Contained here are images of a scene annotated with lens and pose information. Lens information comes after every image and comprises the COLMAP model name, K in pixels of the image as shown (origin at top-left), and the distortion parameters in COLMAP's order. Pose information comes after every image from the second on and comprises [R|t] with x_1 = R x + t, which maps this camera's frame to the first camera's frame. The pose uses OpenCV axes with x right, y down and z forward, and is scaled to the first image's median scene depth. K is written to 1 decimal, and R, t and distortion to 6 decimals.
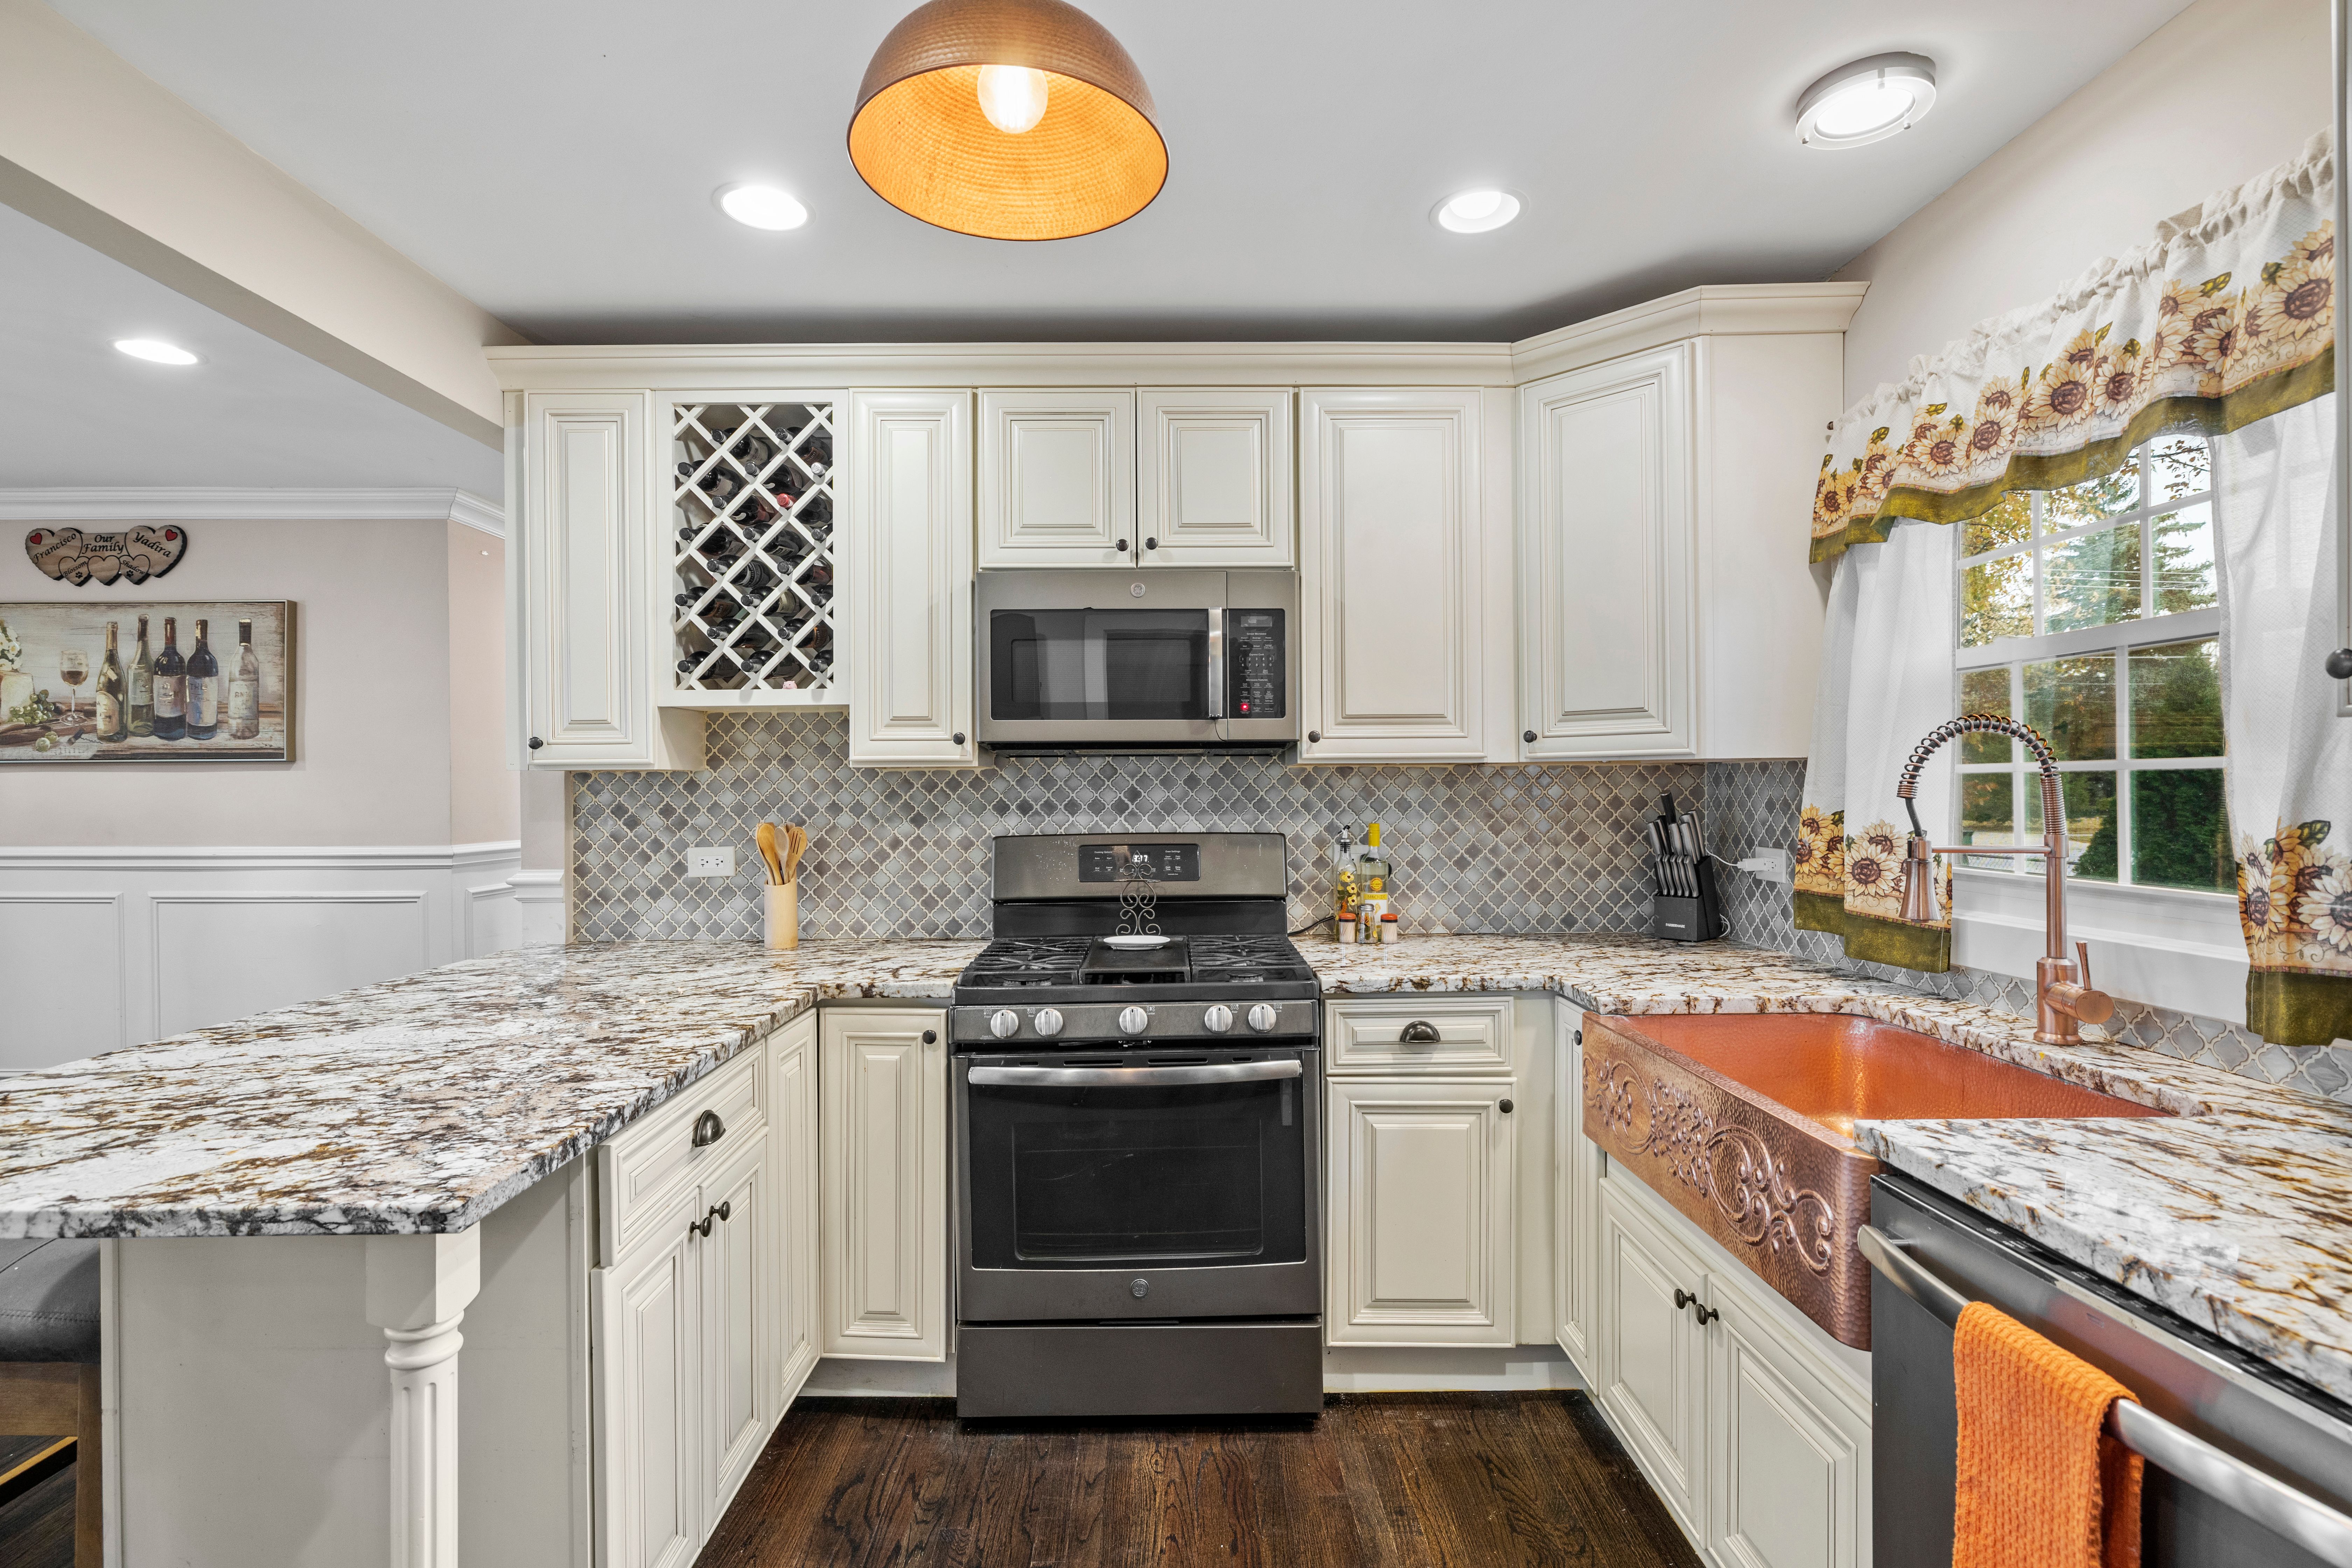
lens RADIAL K [[1118.1, 0, 1179.0], [0, 1118.1, 785.3], [0, 0, 1]] dist [-0.006348, -0.000268]
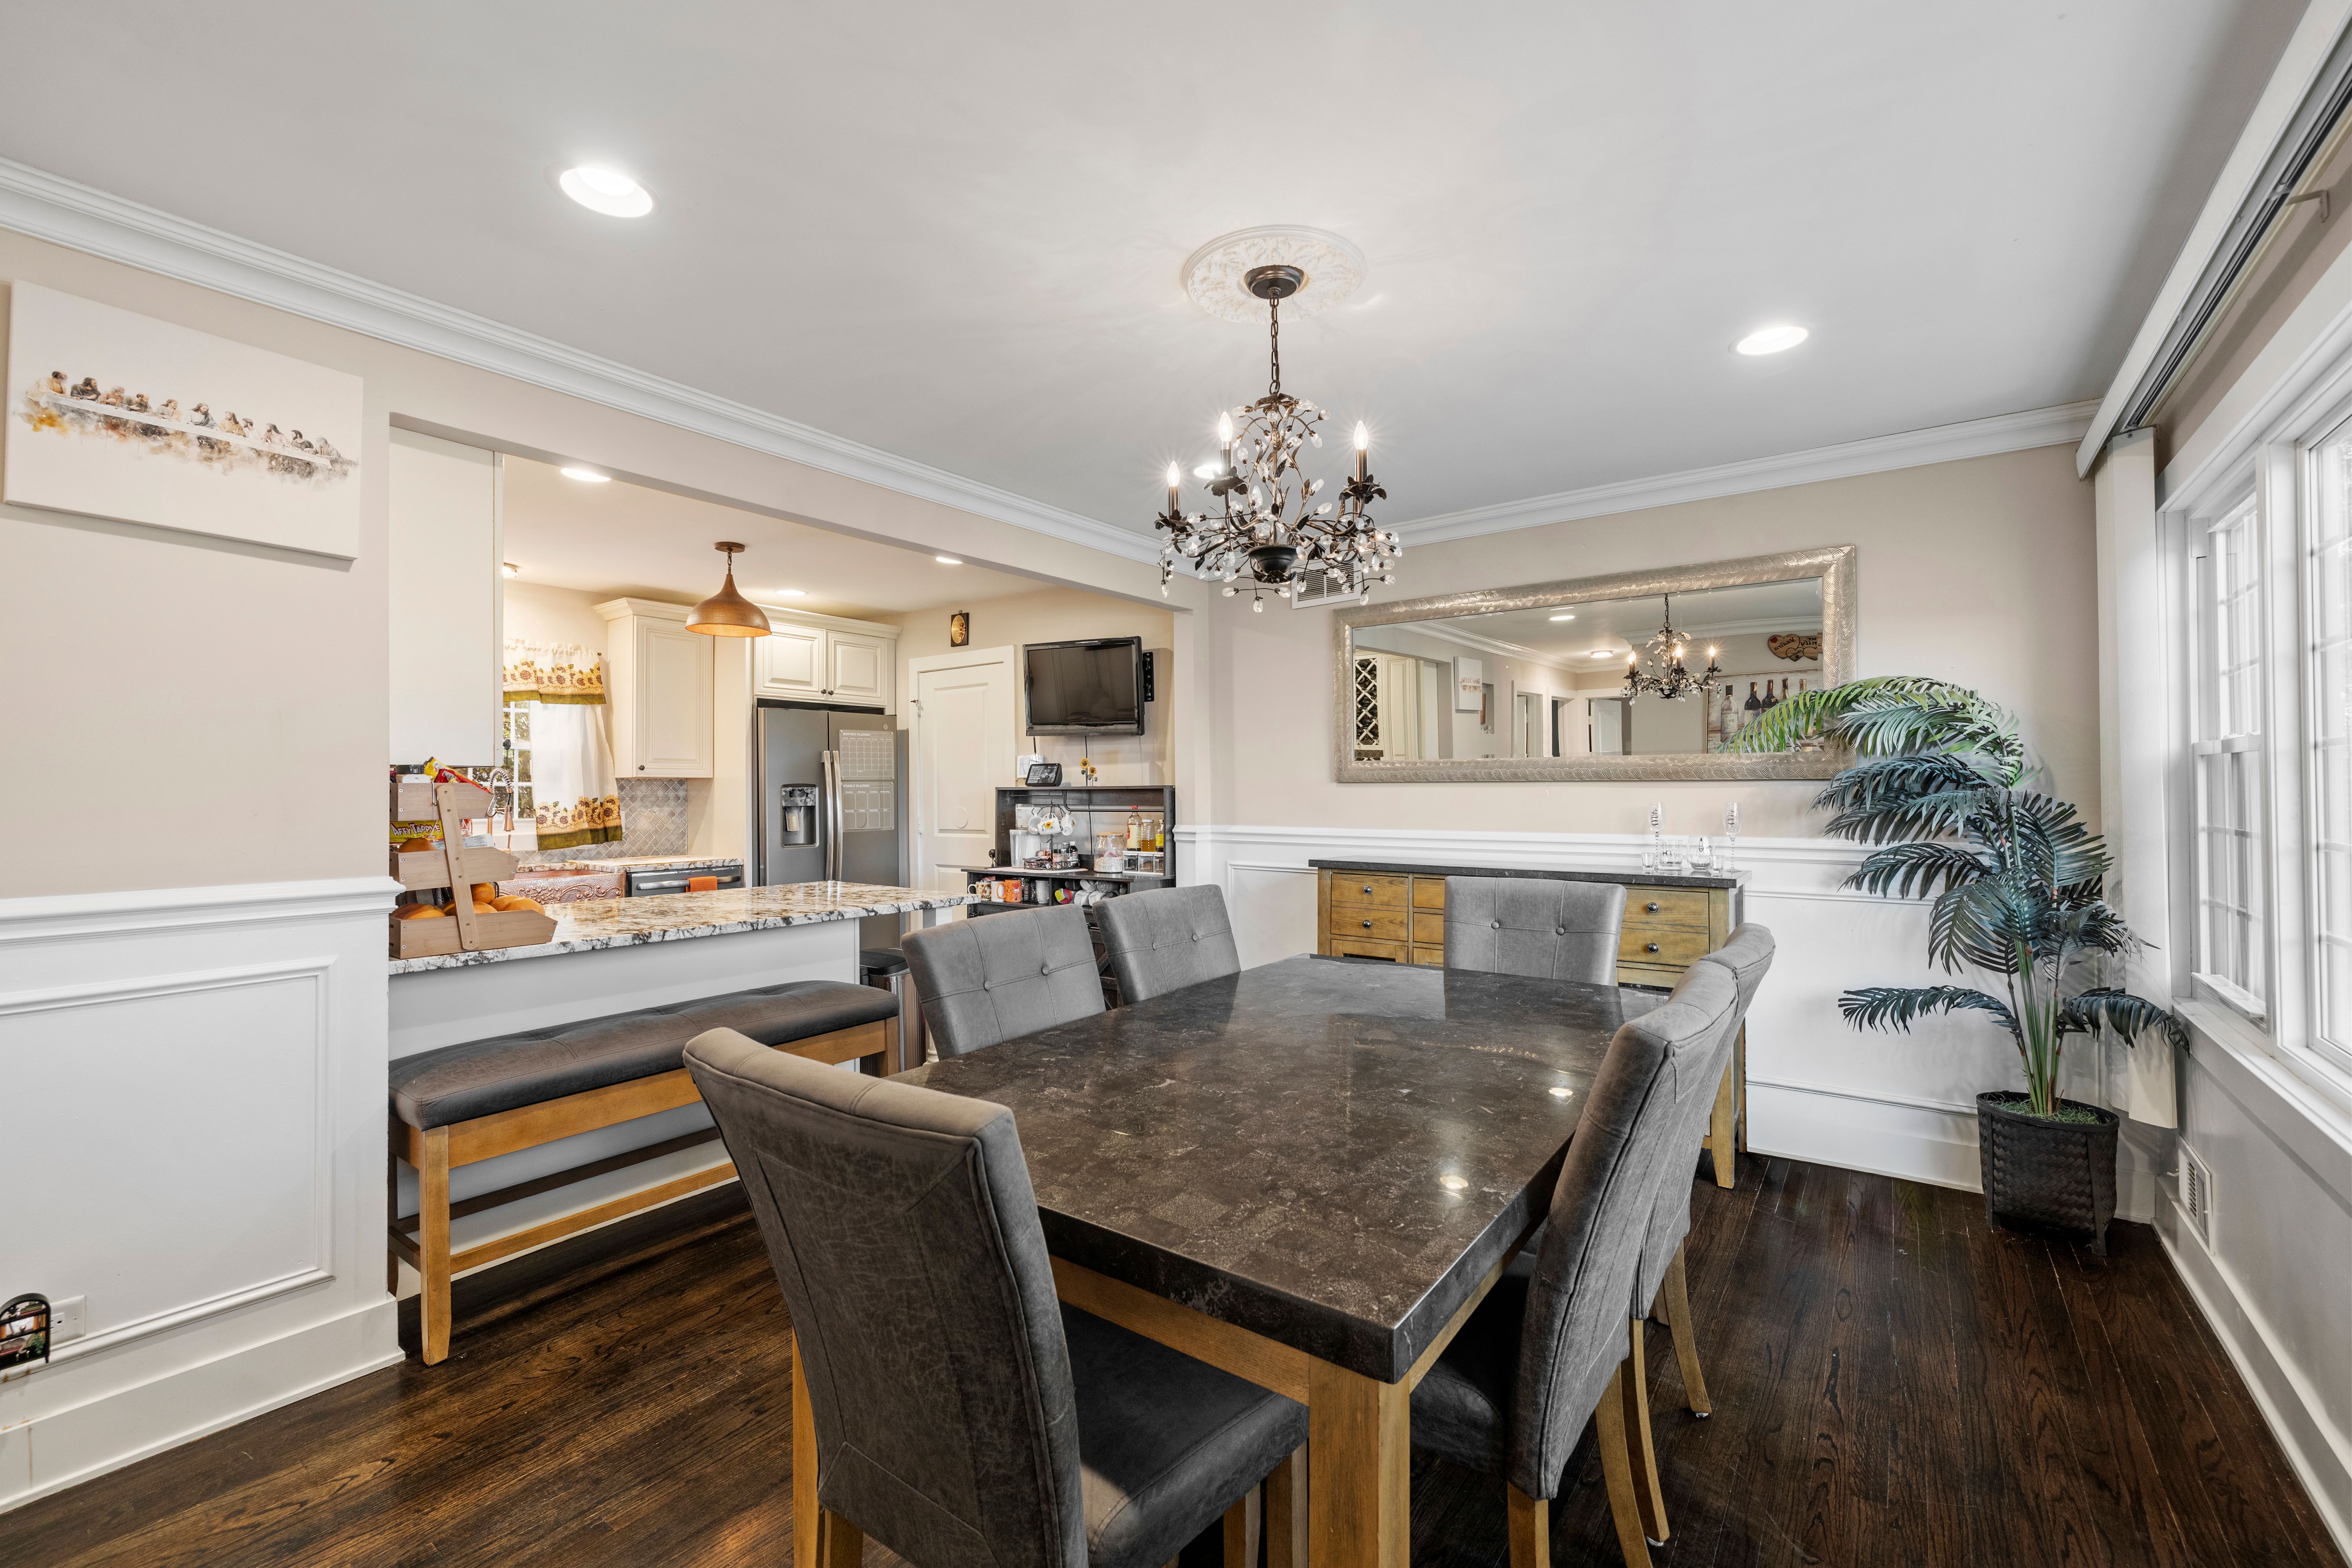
lens RADIAL K [[1004.6, 0, 1178.1], [0, 1004.6, 788.7], [0, 0, 1]] dist [0.002024, -0.000214]
pose [[-0.799928, 0.011928, 0.599977, -1.707653], [0.011608, 0.999923, -0.004402, 0.021804], [-0.599984, 0.003443, -0.800005, 1.391192]]
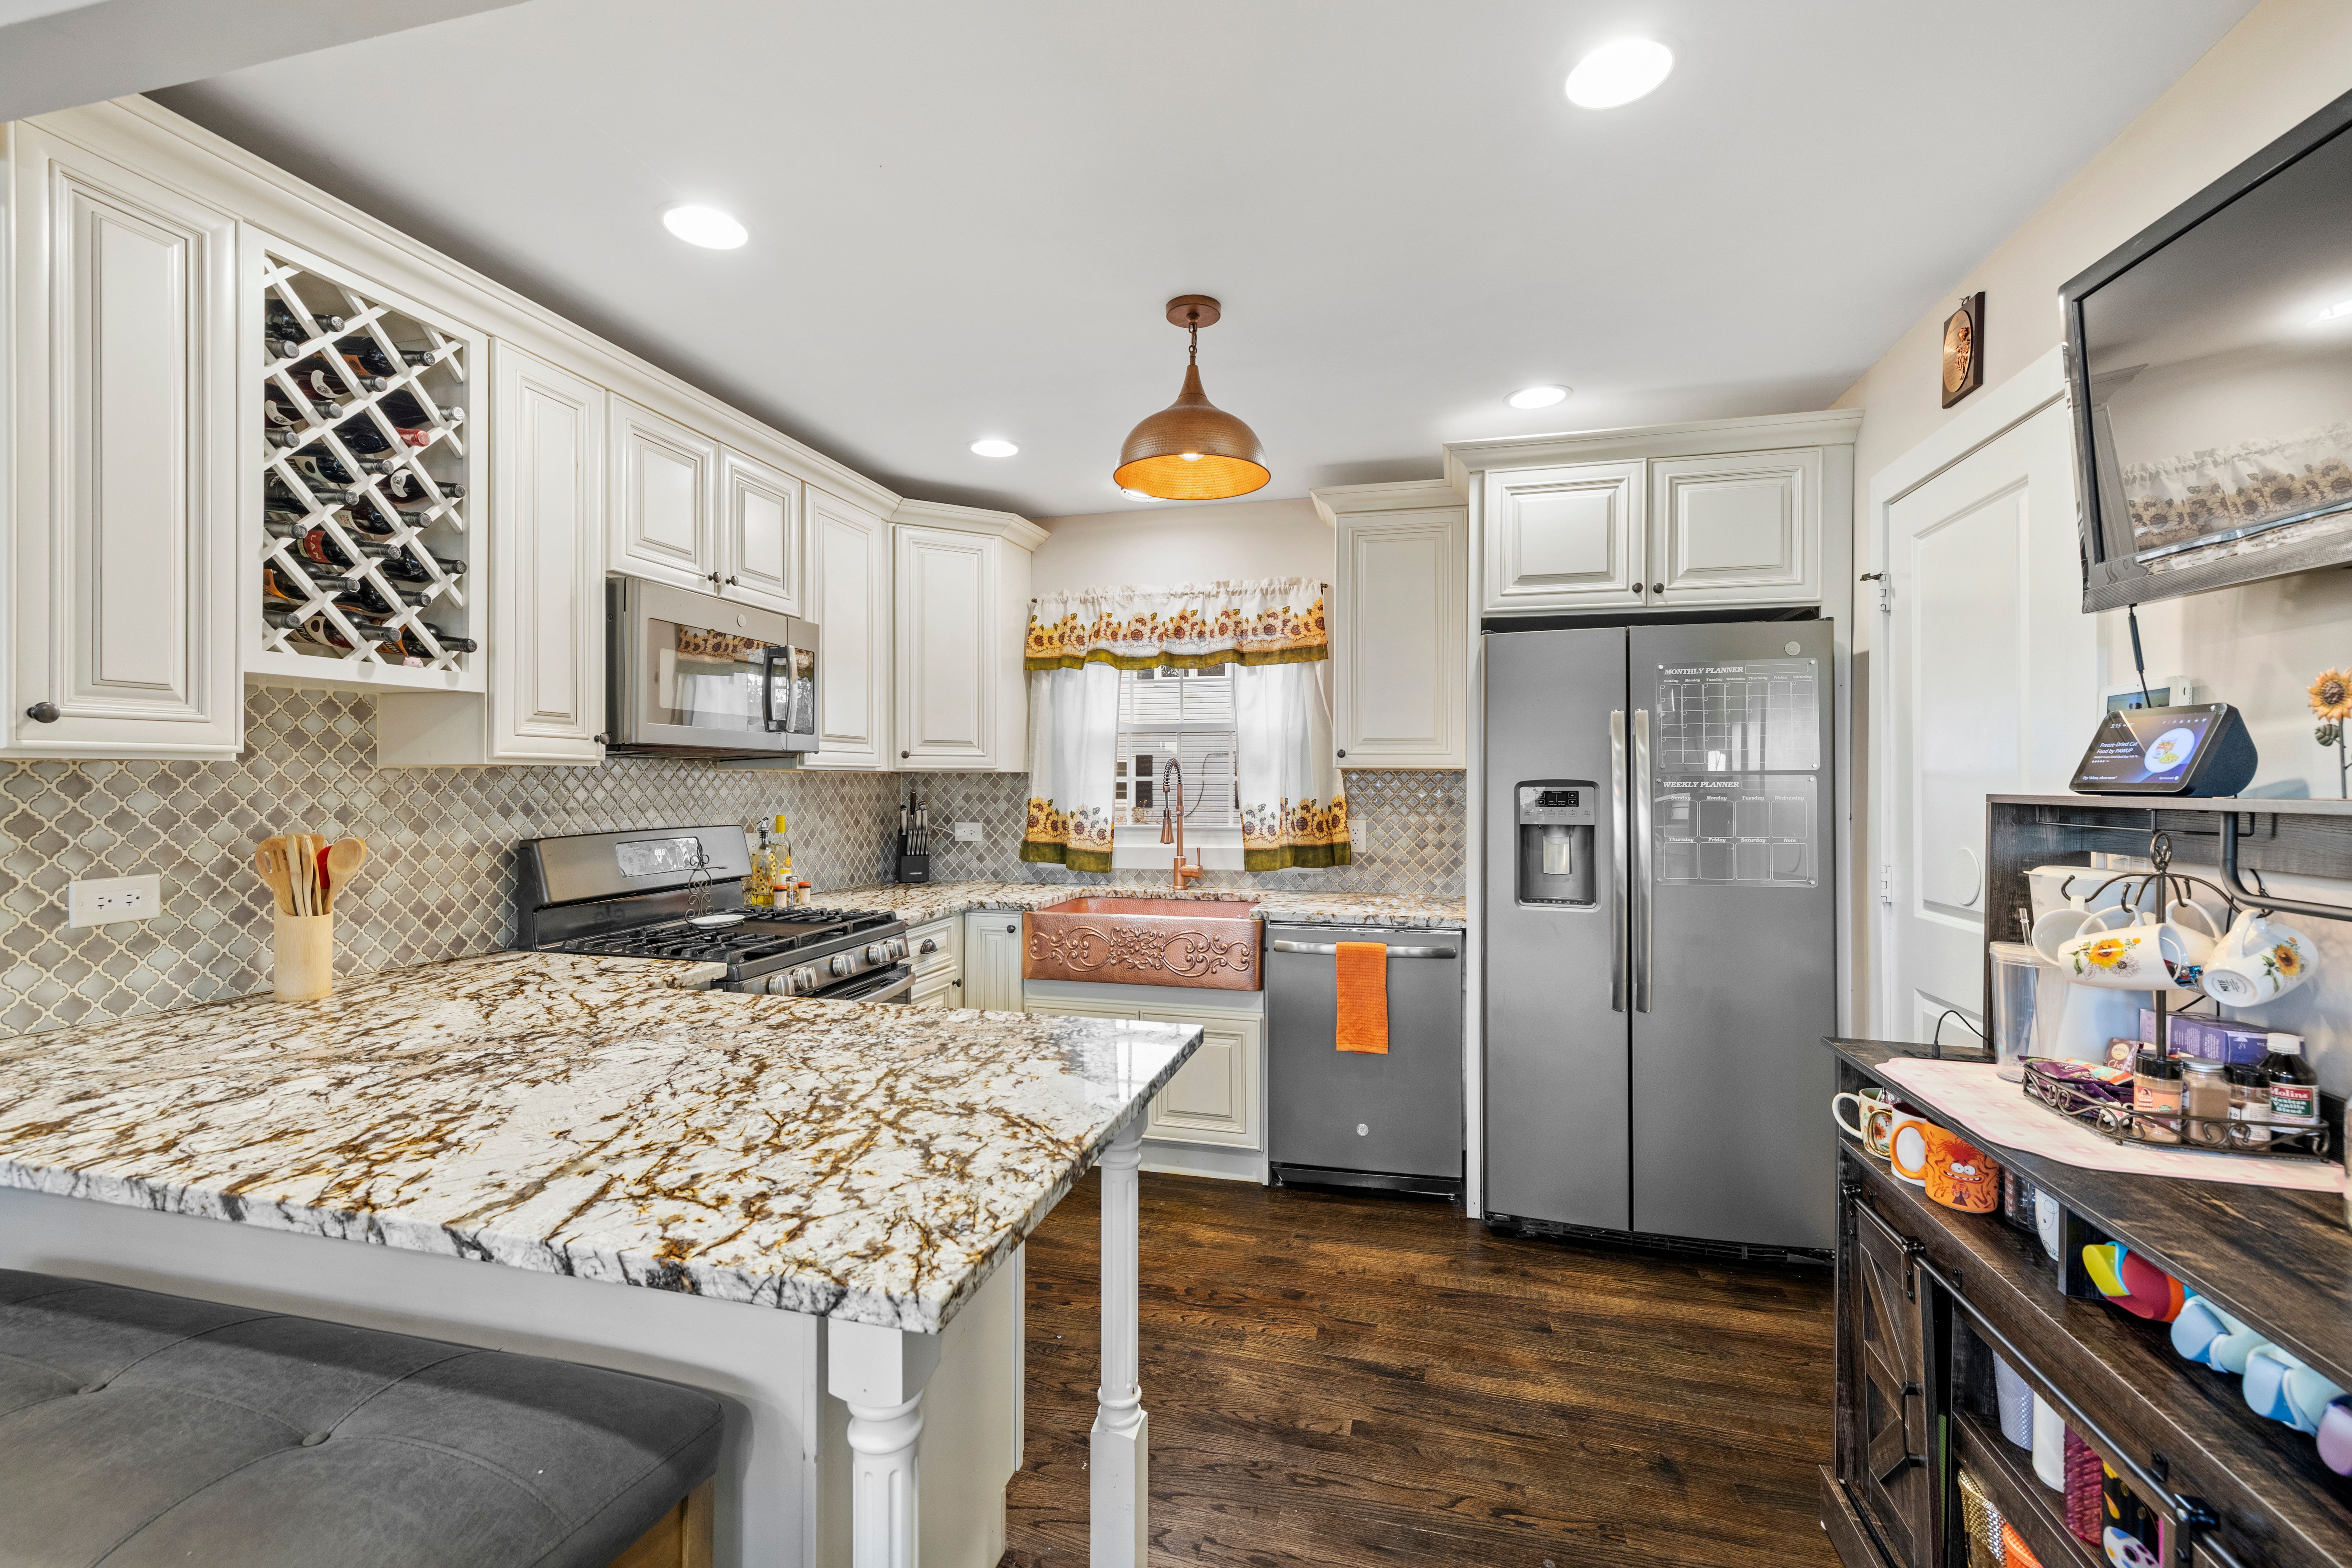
lens RADIAL K [[1004.6, 0, 1192.6], [0, 1004.6, 787.7], [0, 0, 1]] dist [0.002024, -0.000214]
pose [[0.254706, 0.000459, 0.967018, -0.891343], [-0.001545, 0.999999, -0.000068, 0.001356], [-0.967017, -0.001477, 0.254707, 0.251544]]
